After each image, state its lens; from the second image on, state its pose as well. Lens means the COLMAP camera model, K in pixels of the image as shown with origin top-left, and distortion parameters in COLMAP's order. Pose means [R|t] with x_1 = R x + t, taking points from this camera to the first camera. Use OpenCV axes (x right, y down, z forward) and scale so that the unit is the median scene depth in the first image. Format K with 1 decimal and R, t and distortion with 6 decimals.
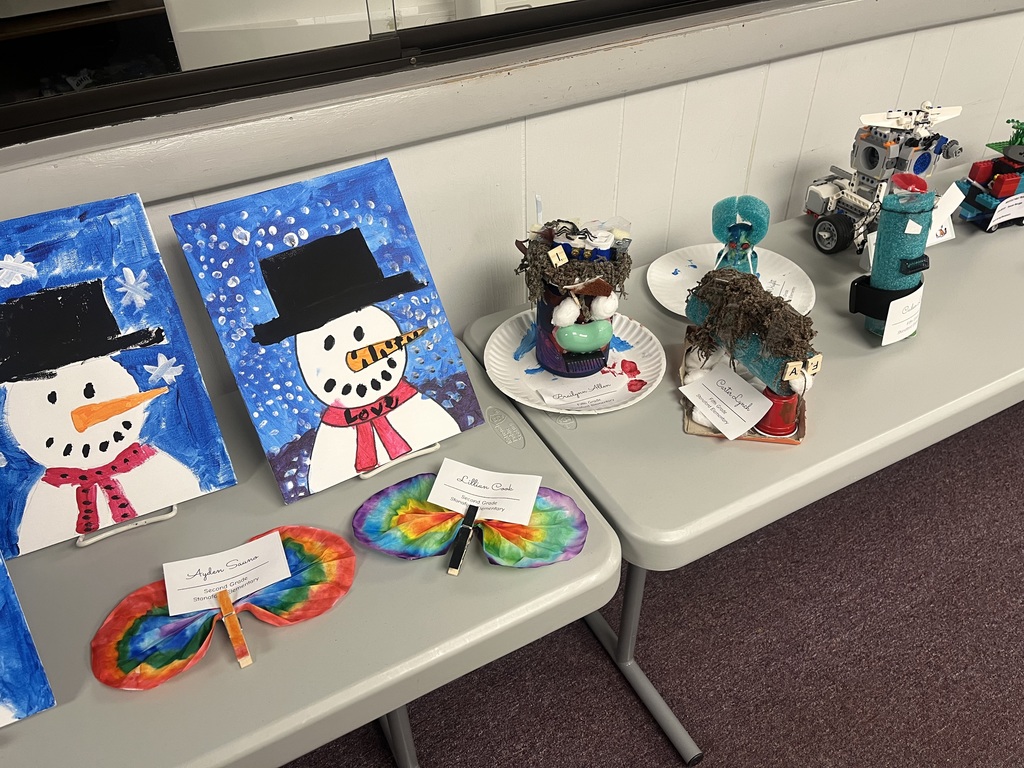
lens RADIAL K [[784.0, 0, 508.0], [0, 784.0, 379.1], [0, 0, 1]] dist [0.034921, -0.034482]
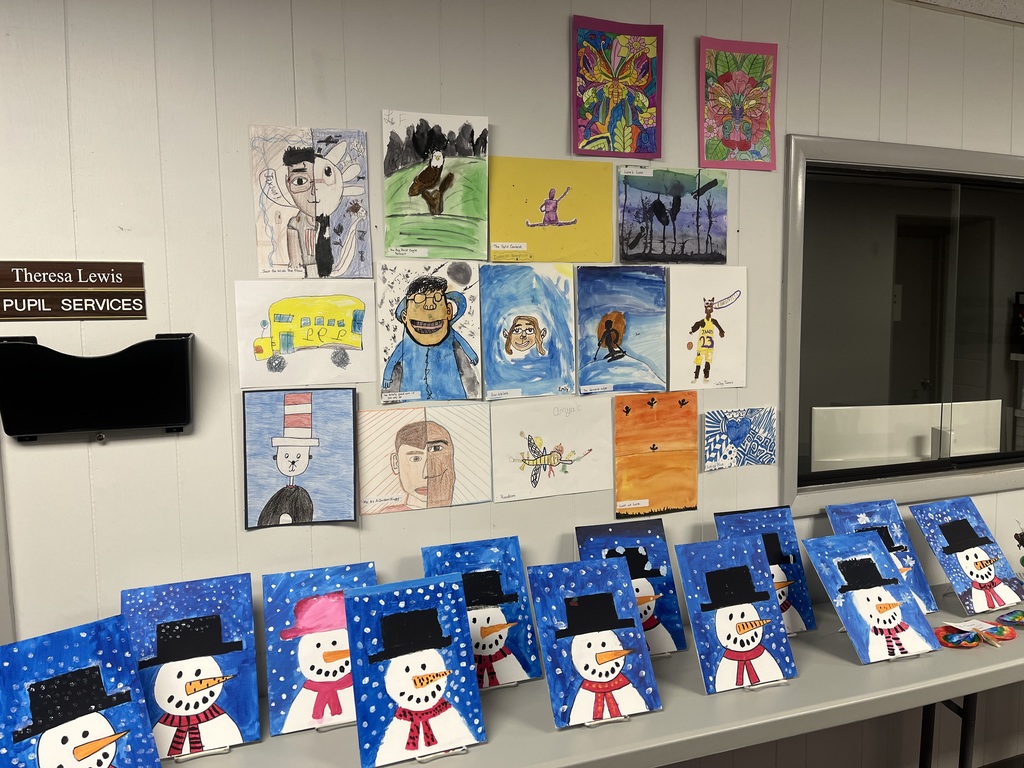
lens RADIAL K [[784.0, 0, 515.0], [0, 784.0, 384.6], [0, 0, 1]] dist [0.034921, -0.034482]
pose [[0.993002, 0.026880, -0.114994, -1.472915], [-0.087242, 0.823261, -0.560919, 1.115338], [0.079593, 0.567027, 0.819845, -1.643715]]
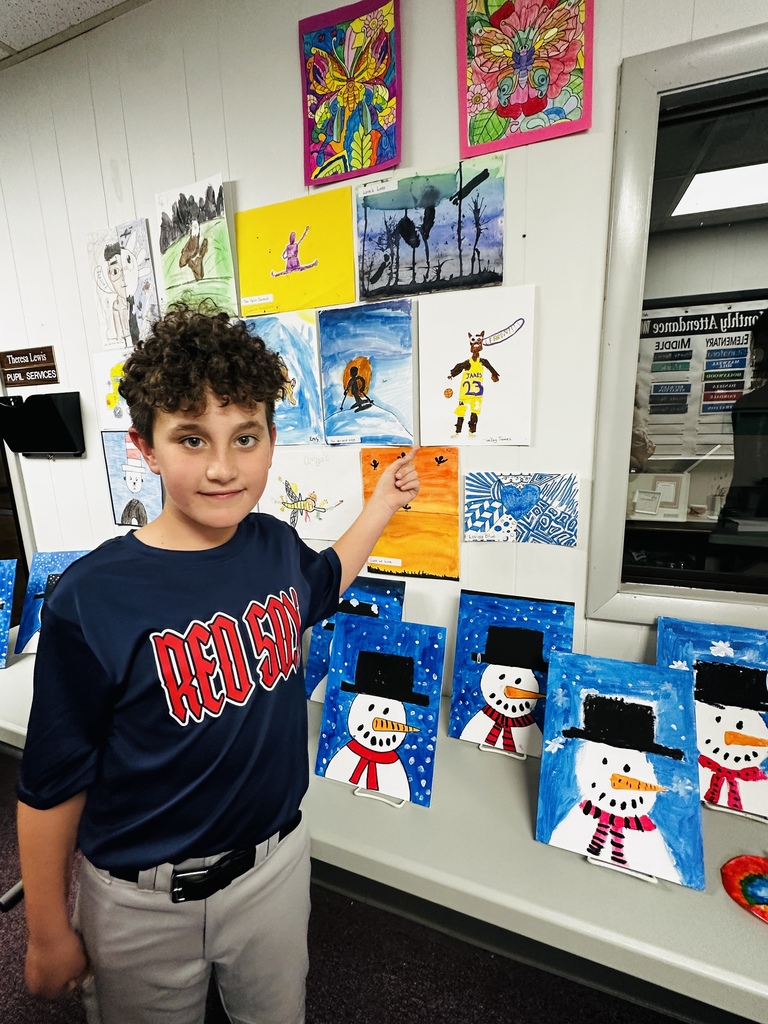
lens RADIAL K [[485.8, 0, 381.2], [0, 485.8, 510.0], [0, 0, 1]] dist [-0.011632, 0.003875]
pose [[0.653007, 0.166102, -0.738913, -0.323643], [-0.470629, 0.853404, -0.224076, 0.221939], [0.593372, 0.494077, 0.635451, -0.419688]]
